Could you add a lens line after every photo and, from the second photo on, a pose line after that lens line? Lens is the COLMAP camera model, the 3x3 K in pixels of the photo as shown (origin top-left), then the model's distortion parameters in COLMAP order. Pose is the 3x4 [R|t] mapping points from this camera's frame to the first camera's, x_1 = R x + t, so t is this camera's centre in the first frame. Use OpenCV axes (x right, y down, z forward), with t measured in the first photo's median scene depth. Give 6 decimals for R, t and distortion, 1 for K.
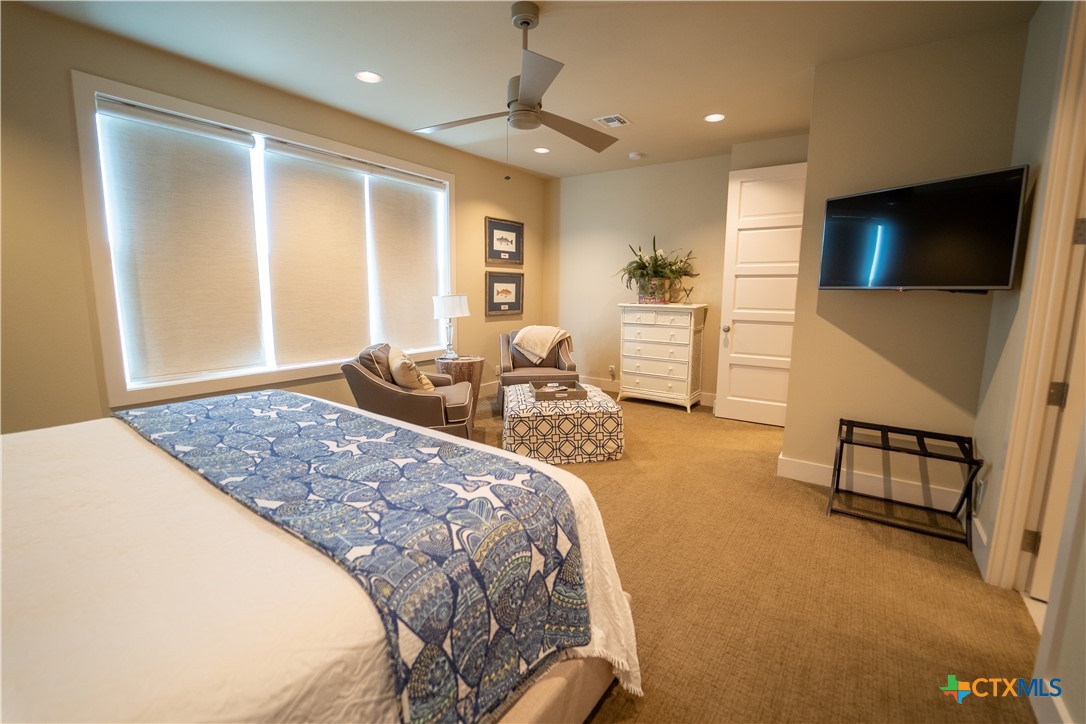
lens RADIAL K [[485.0, 0, 541.7], [0, 485.0, 363.0], [0, 0, 1]] dist [-0.018735, -0.001354]
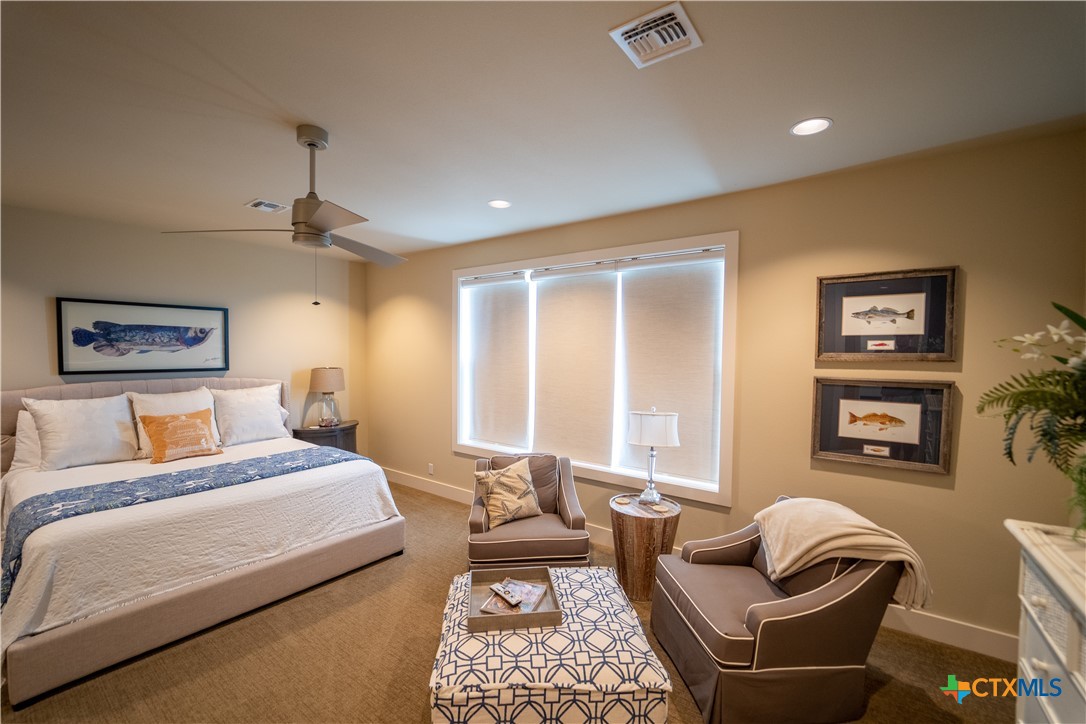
lens RADIAL K [[452.6, 0, 540.3], [0, 452.6, 367.0], [0, 0, 1]] dist [-0.015828, -0.000212]
pose [[-0.034752, 0.022745, -0.999137, 0.392868], [-0.156290, 0.987317, 0.027912, -0.163525], [0.987100, 0.157125, -0.030756, 0.700469]]
